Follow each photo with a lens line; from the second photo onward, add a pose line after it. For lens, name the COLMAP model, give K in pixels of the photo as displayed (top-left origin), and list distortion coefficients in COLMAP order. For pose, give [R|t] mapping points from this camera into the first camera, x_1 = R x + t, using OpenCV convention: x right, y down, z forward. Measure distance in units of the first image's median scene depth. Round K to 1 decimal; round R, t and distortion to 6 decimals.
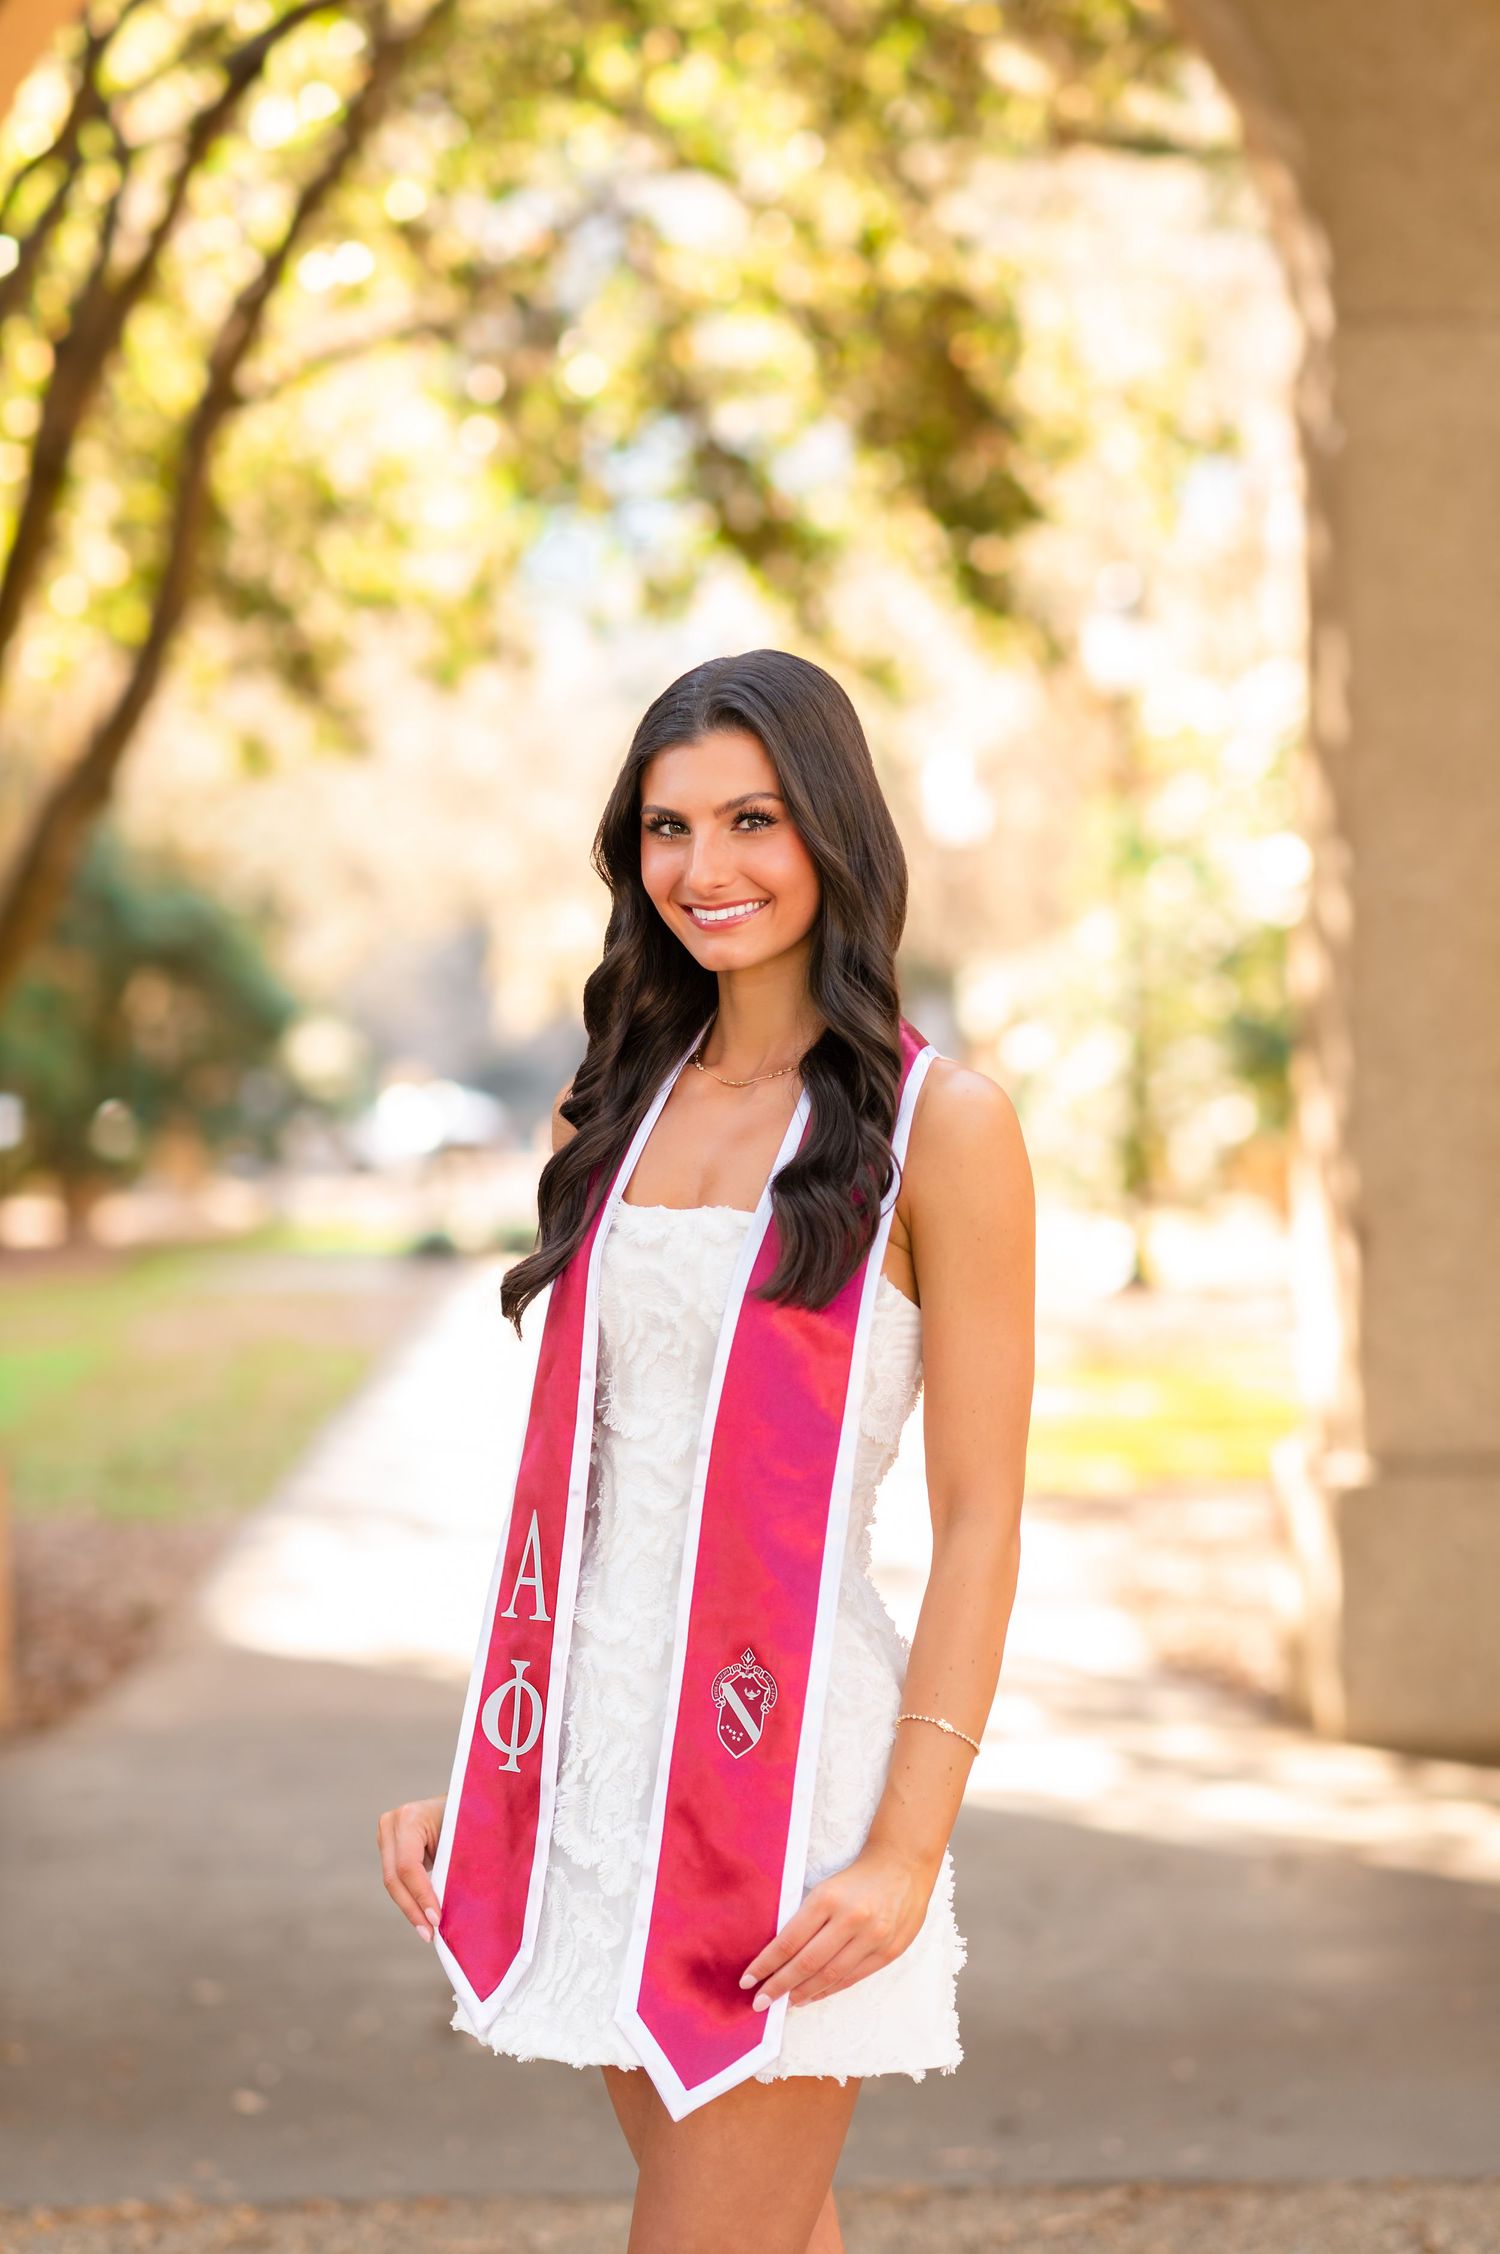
lens RADIAL K [[6012.2, 0, 761.8], [0, 6012.2, 1120.7], [0, 0, 1]] dist [0.185895, 0.000000]
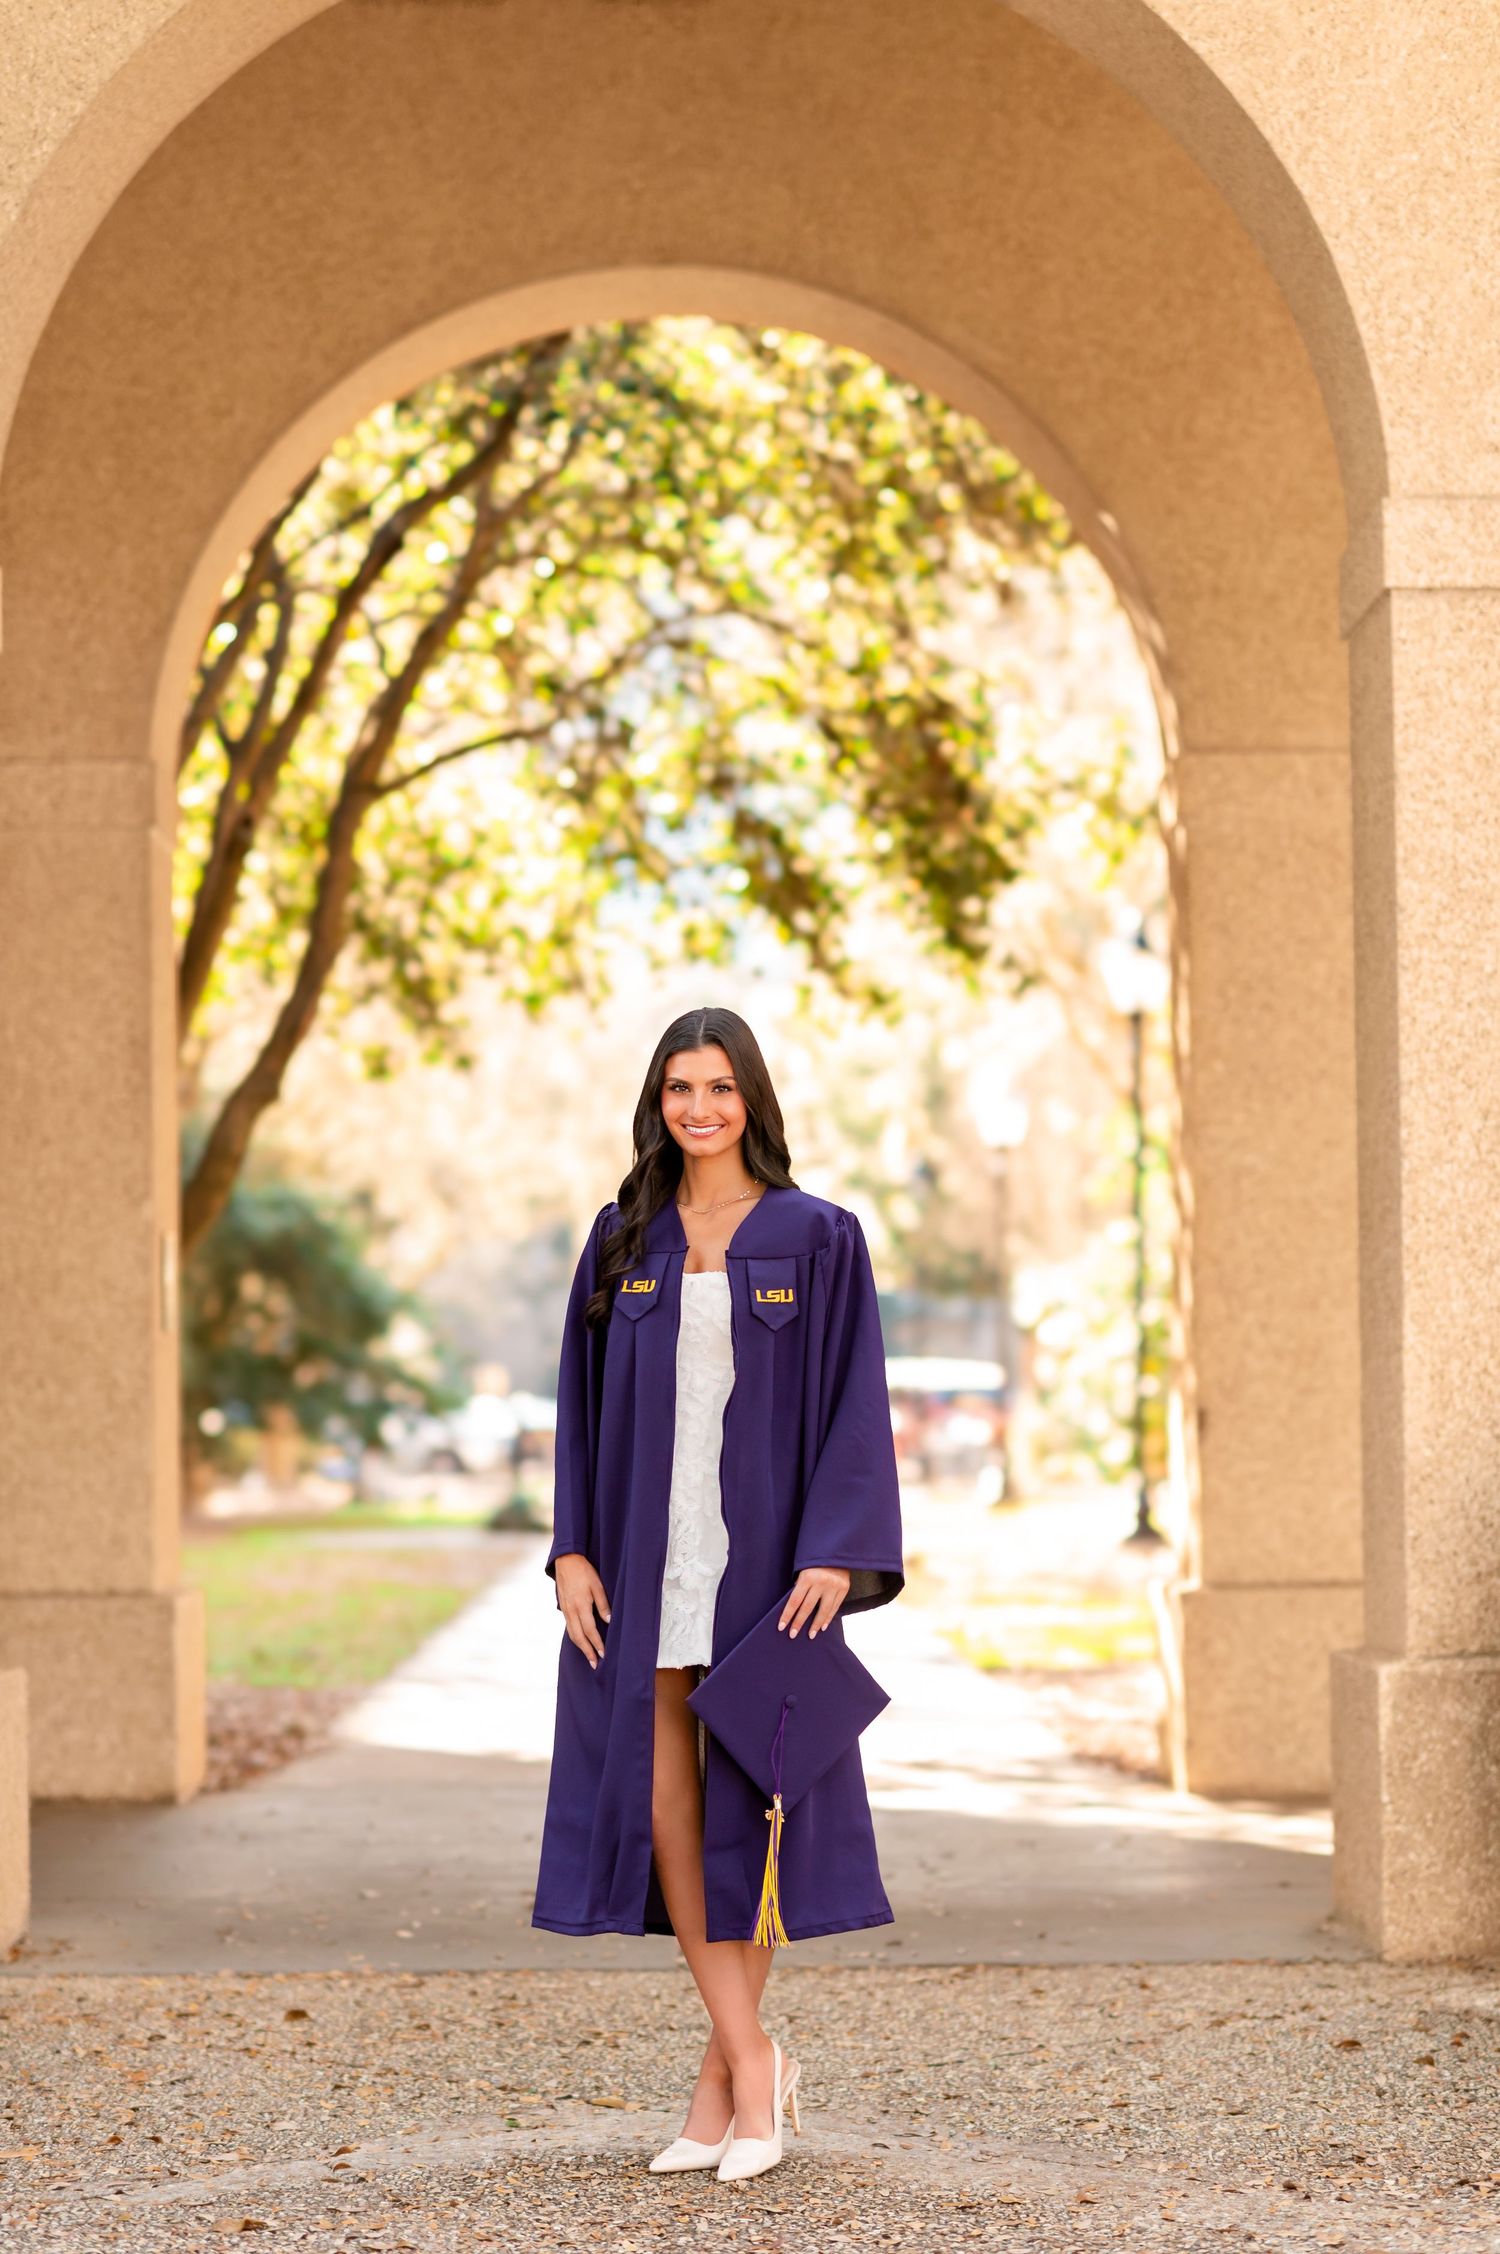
lens RADIAL K [[6012.2, 0, 742.8], [0, 6012.2, 1129.1], [0, 0, 1]] dist [0.185895, 0.000000]
pose [[0.999862, 0.003540, -0.016209, 0.012048], [-0.004383, 0.998624, -0.052249, 0.018778], [0.016001, 0.052313, 0.998503, -0.261375]]
